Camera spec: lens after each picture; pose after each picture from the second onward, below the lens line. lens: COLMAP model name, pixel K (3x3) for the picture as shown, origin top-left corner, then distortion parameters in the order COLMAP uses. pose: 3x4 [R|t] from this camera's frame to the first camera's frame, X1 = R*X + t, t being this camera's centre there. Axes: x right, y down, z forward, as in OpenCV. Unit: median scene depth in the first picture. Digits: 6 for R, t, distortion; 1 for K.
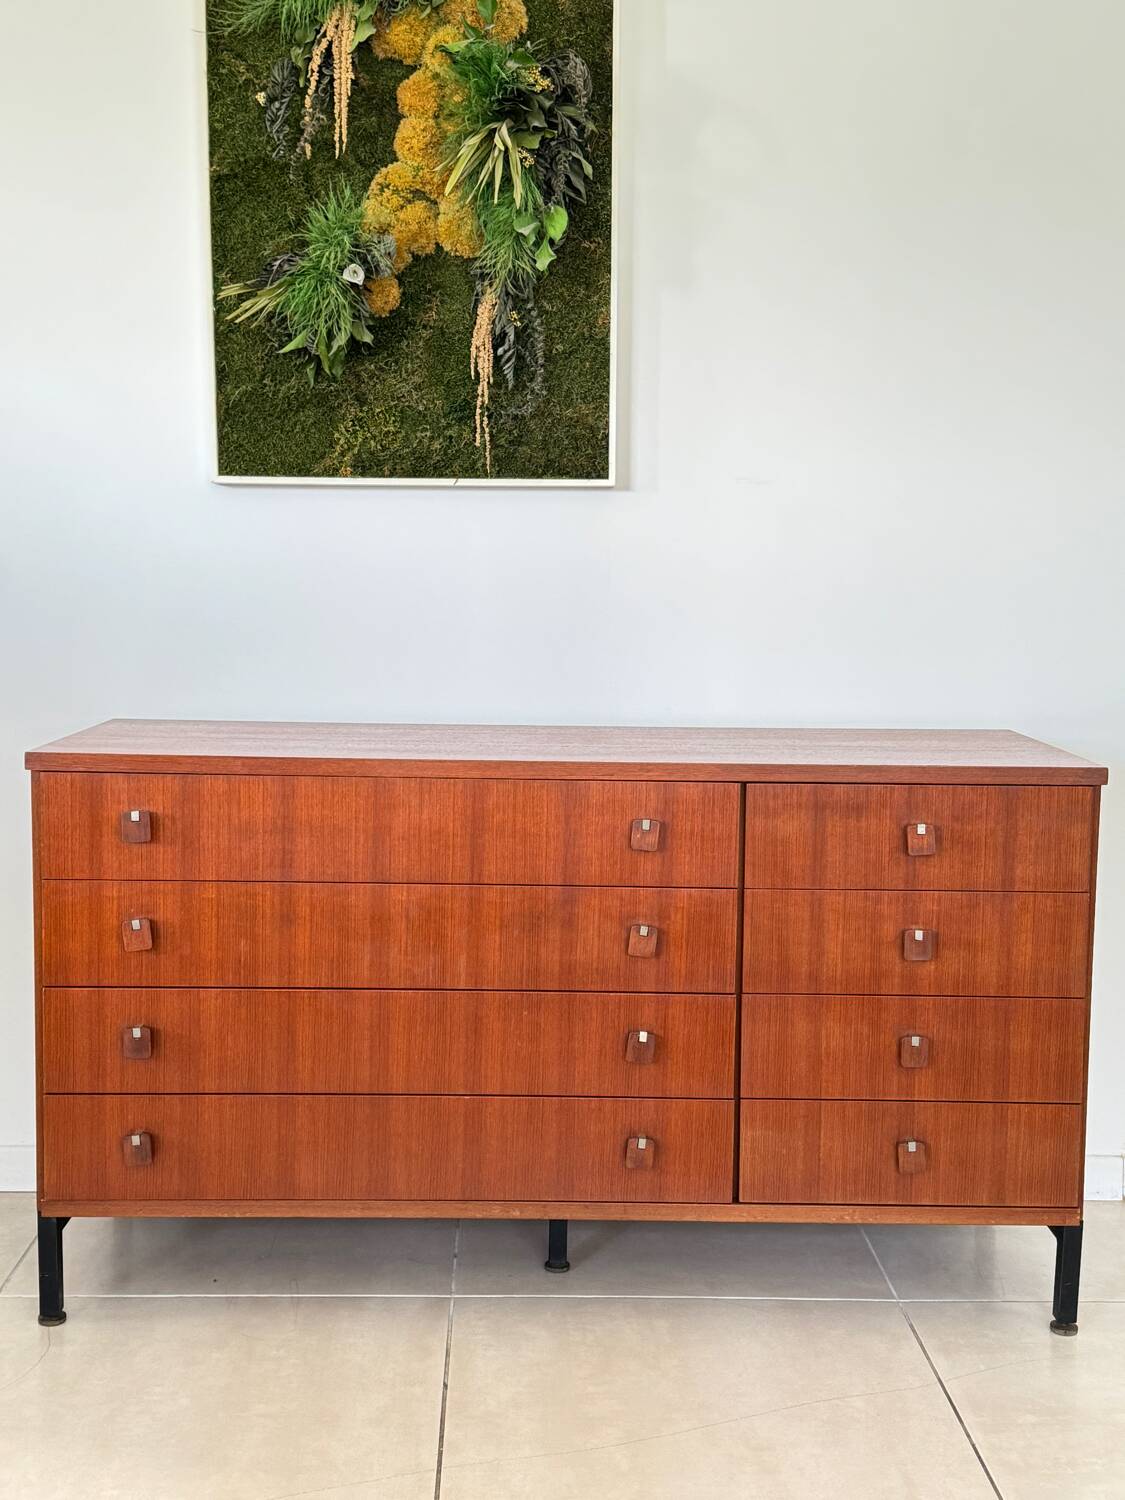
lens RADIAL K [[1776.1, 0, 561.2], [0, 1776.1, 757.0], [0, 0, 1]] dist [0.117657, 0.000000]
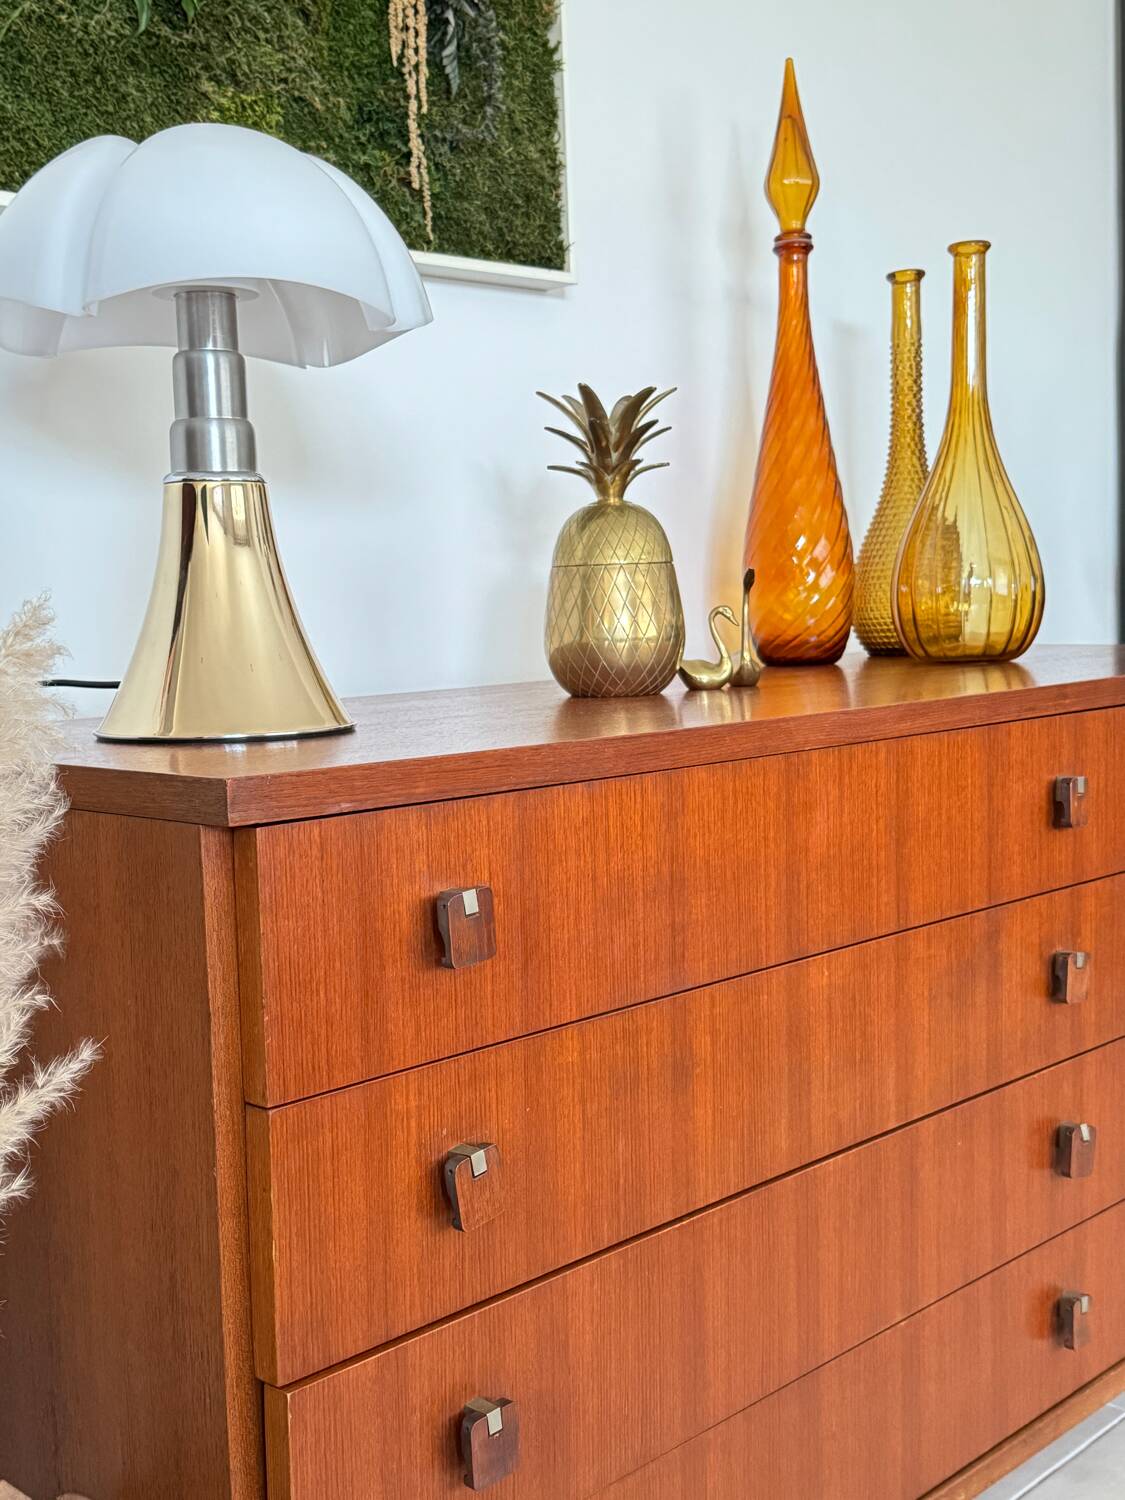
lens RADIAL K [[1776.1, 0, 554.3], [0, 1776.1, 745.8], [0, 0, 1]] dist [0.117657, 0.000000]
pose [[0.711668, -0.100454, 0.695297, -0.452627], [0.117996, 0.992756, 0.022656, -0.009107], [-0.692536, 0.065919, 0.718365, 0.611318]]
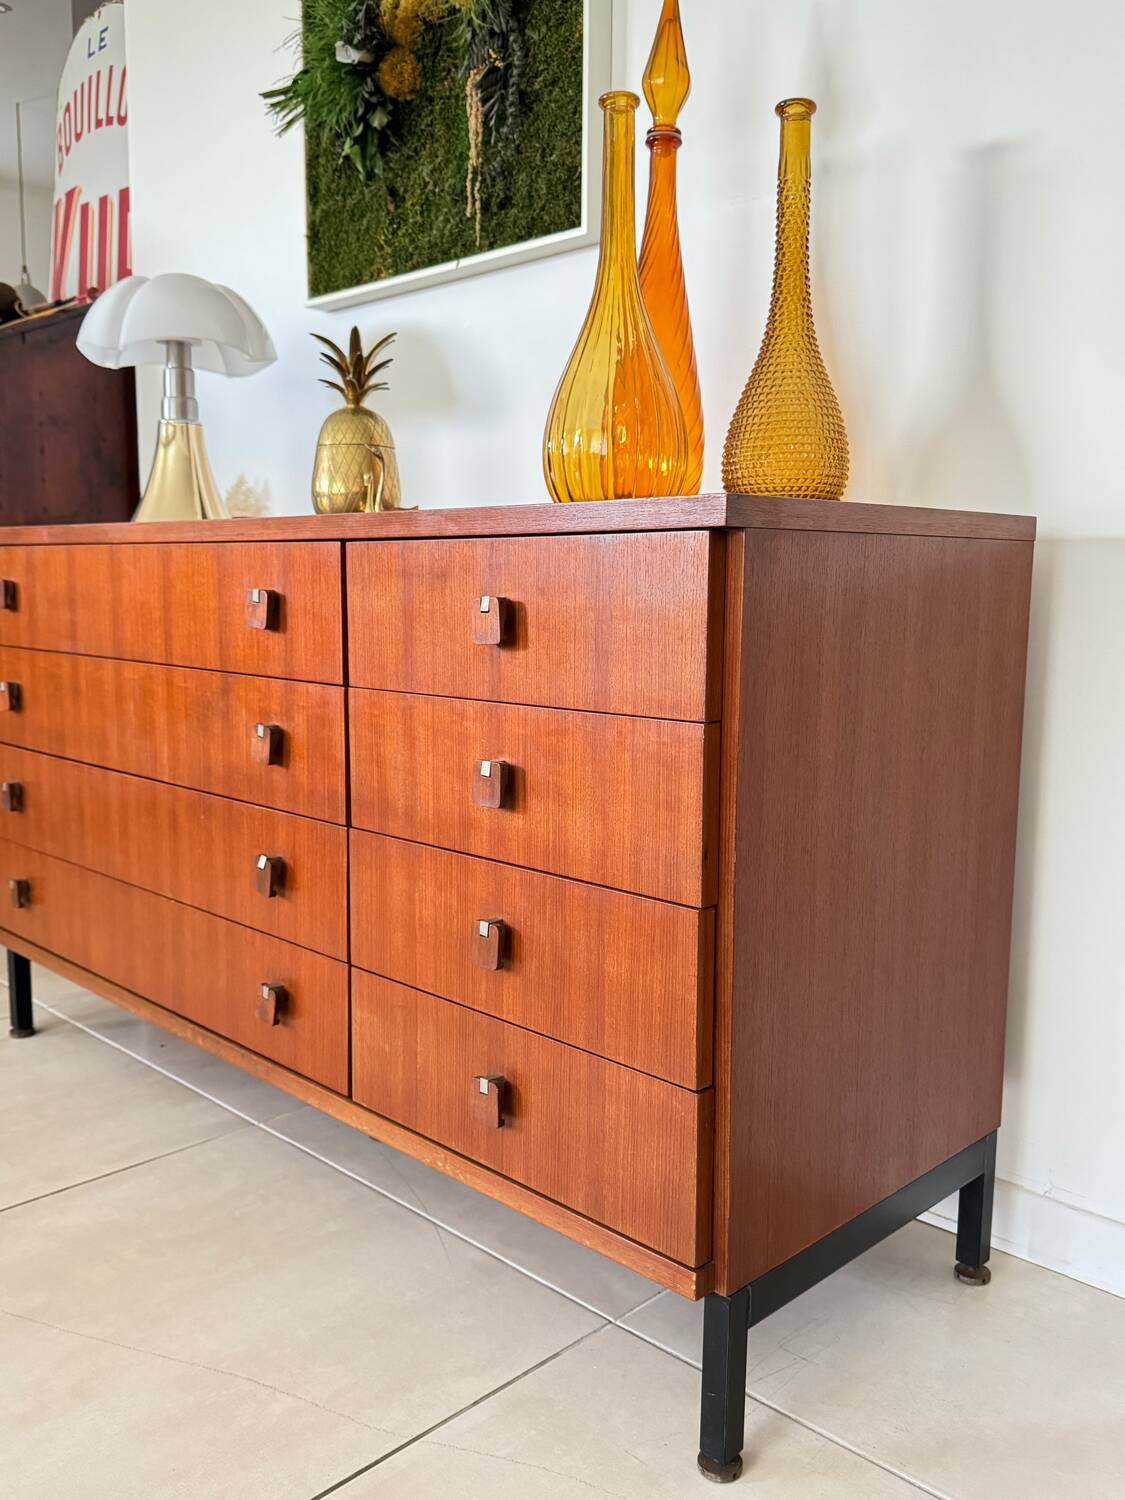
lens RADIAL K [[1278.9, 0, 563.9], [0, 1278.9, 746.1], [0, 0, 1]] dist [0.069774, -0.118774]
pose [[0.694432, 0.084556, -0.714573, 0.500576], [-0.080159, 0.995981, 0.039956, 0.063884], [0.715079, 0.029532, 0.698419, 0.626170]]
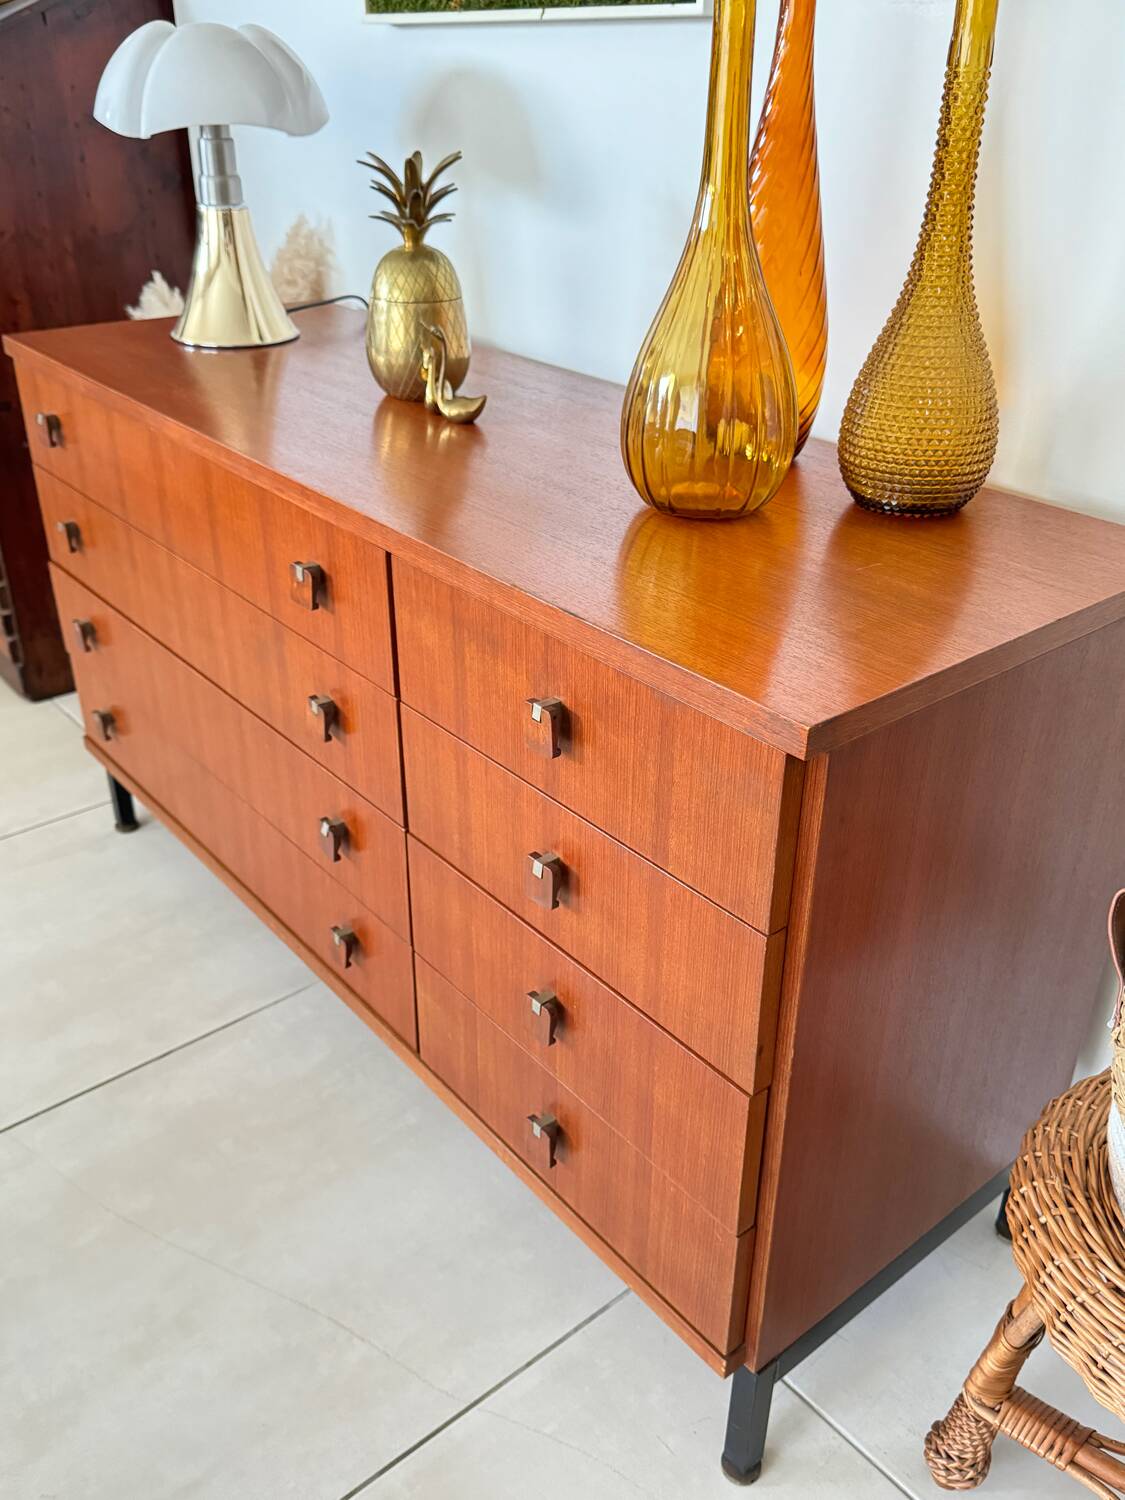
lens RADIAL K [[1278.9, 0, 559.8], [0, 1278.9, 750.5], [0, 0, 1]] dist [0.069774, -0.118774]
pose [[0.618693, 0.371859, -0.692055, 0.444734], [-0.087391, 0.907996, 0.409763, -0.105347], [0.780757, -0.193038, 0.594268, 0.681055]]
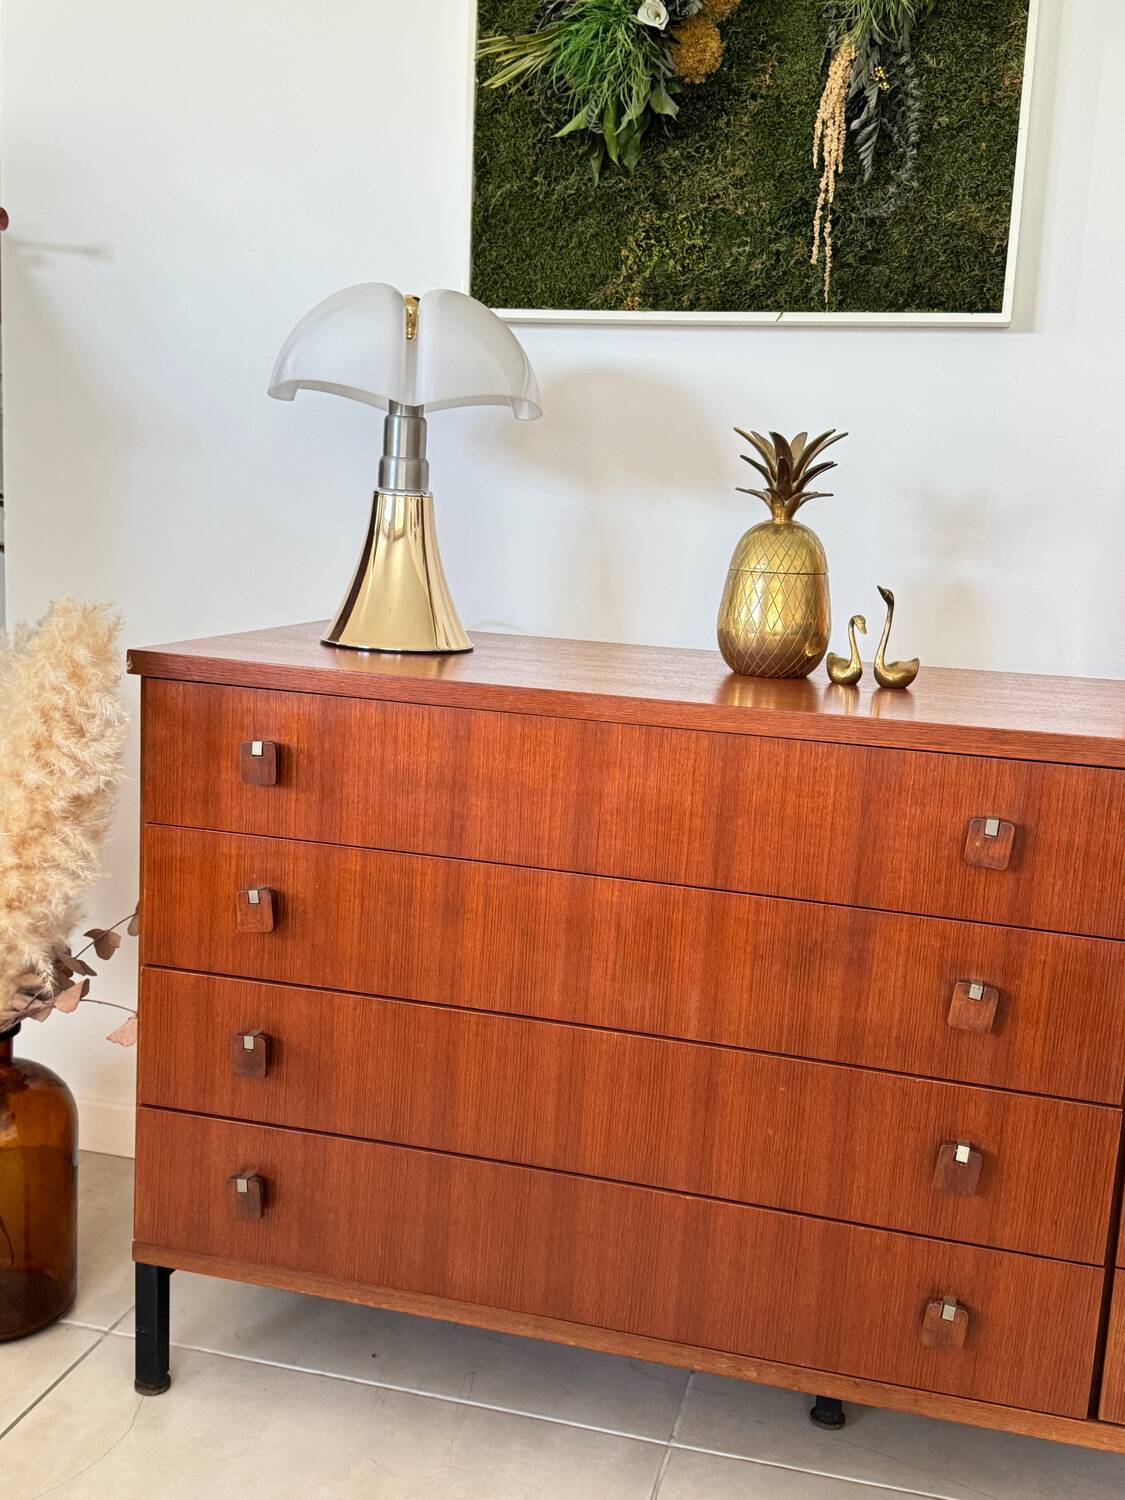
lens RADIAL K [[1579.0, 0, 548.9], [0, 1579.0, 752.8], [0, 0, 1]] dist [0.075526, 0.000000]
pose [[0.959546, 0.081180, -0.269596, 0.041997], [-0.068969, 0.996130, 0.054476, -0.007262], [0.272975, -0.033678, 0.961431, 0.371641]]
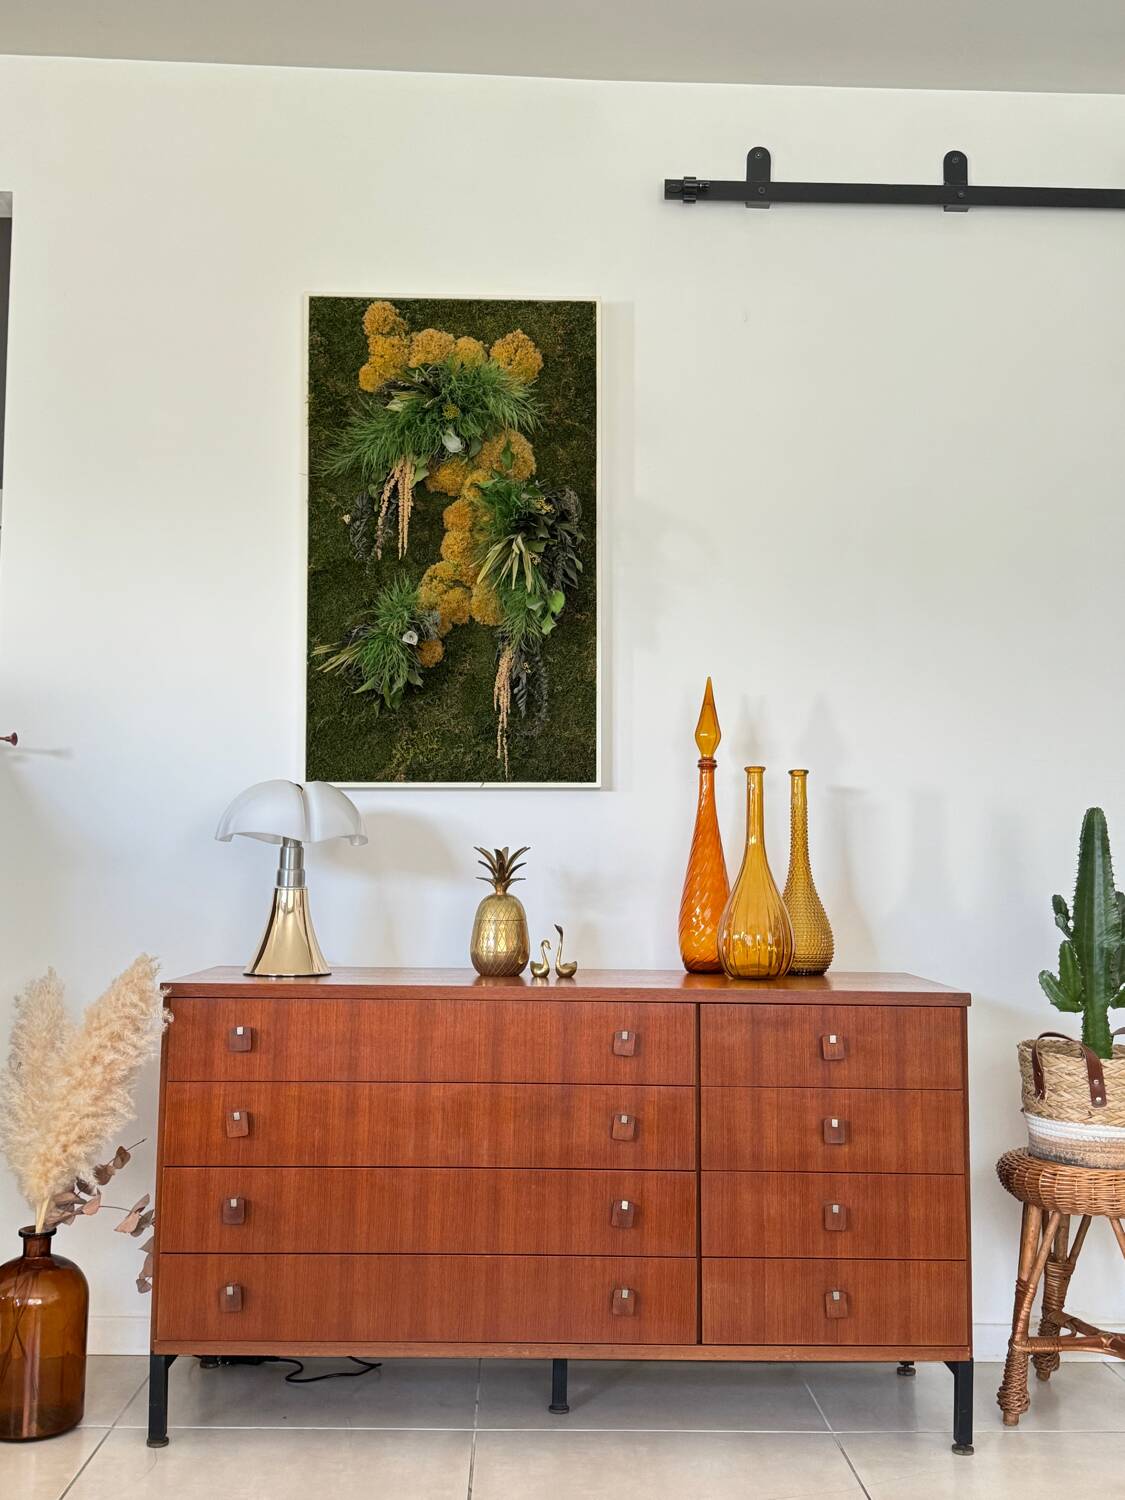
lens RADIAL K [[1523.9, 0, 561.6], [0, 1523.9, 752.5], [0, 0, 1]] dist [0.109974, 0.000000]
pose [[0.999994, -0.003214, -0.001621, 0.002751], [0.002852, 0.982197, -0.187834, 0.040200], [0.002196, 0.187828, 0.982199, -0.142025]]
